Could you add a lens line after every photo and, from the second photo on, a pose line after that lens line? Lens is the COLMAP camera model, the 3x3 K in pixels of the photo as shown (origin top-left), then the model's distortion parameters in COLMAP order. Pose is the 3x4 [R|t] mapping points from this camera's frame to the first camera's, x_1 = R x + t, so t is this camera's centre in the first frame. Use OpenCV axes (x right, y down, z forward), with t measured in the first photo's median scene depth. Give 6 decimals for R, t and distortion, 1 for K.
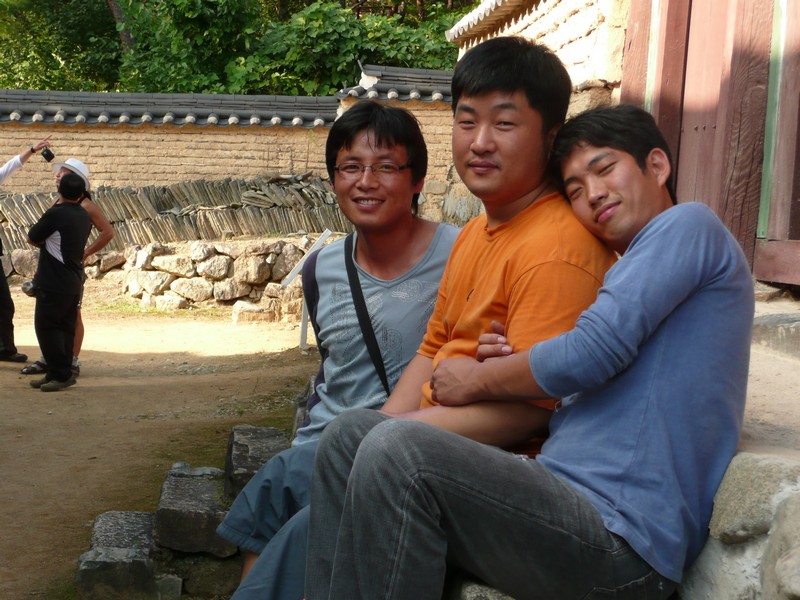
lens RADIAL K [[1682.7, 0, 379.7], [0, 1682.7, 300.2], [0, 0, 1]] dist [0.365061, -2.427820]
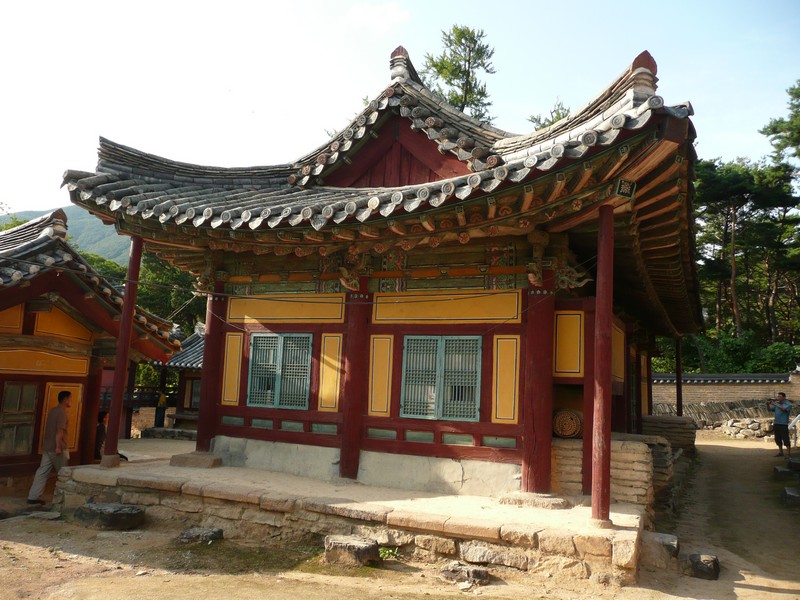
lens RADIAL K [[672.3, 0, 389.3], [0, 672.3, 300.5], [0, 0, 1]] dist [-0.032082, 0.031590]
pose [[0.866122, -0.074796, -0.494204, -0.046181], [-0.031244, 0.978705, -0.202882, 0.024984], [0.498854, 0.191162, 0.845341, -0.482920]]
